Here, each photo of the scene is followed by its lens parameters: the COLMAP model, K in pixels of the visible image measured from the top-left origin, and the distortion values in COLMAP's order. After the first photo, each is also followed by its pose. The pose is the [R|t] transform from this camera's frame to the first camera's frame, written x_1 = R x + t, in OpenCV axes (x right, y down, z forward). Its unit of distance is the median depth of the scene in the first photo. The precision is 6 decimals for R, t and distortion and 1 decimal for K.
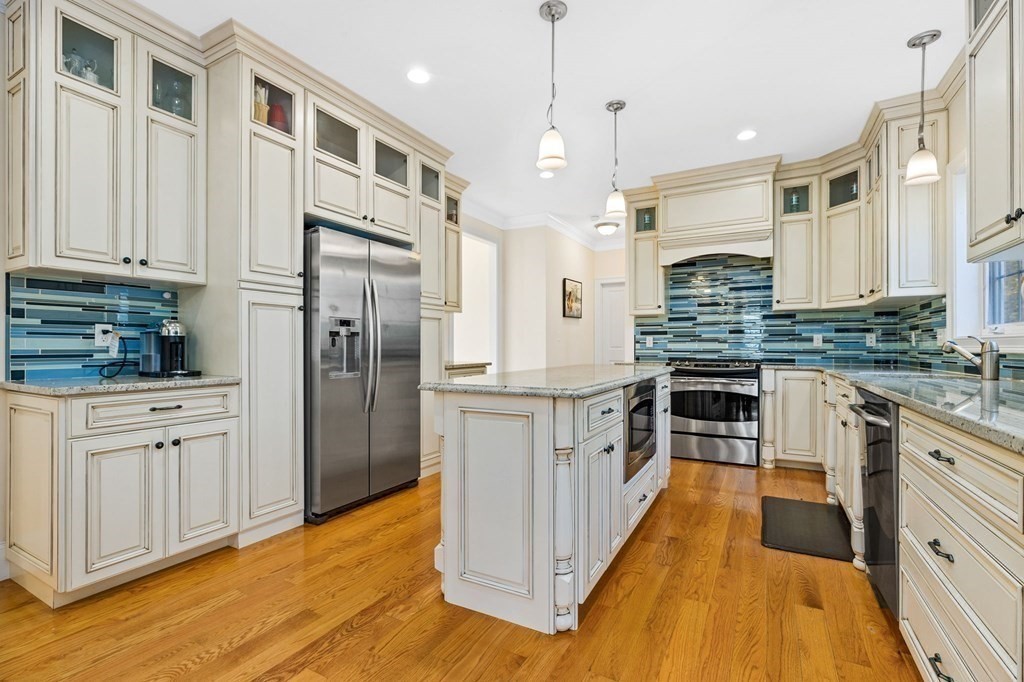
lens RADIAL K [[464.2, 0, 514.7], [0, 464.2, 347.4], [0, 0, 1]] dist [-0.002242, 0.000248]
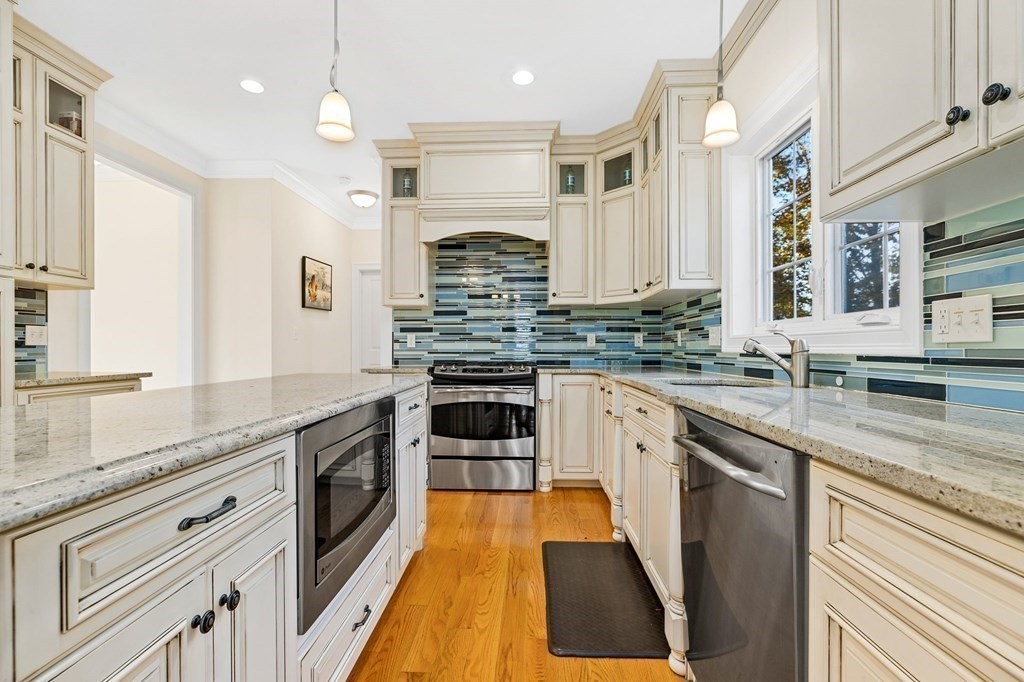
lens RADIAL K [[464.2, 0, 514.7], [0, 464.2, 347.4], [0, 0, 1]] dist [-0.002242, 0.000248]
pose [[0.896344, 0.000773, 0.443359, 0.121036], [0.000470, 0.999996, -0.002695, 0.001755], [-0.443359, 0.002624, 0.896340, 0.262976]]
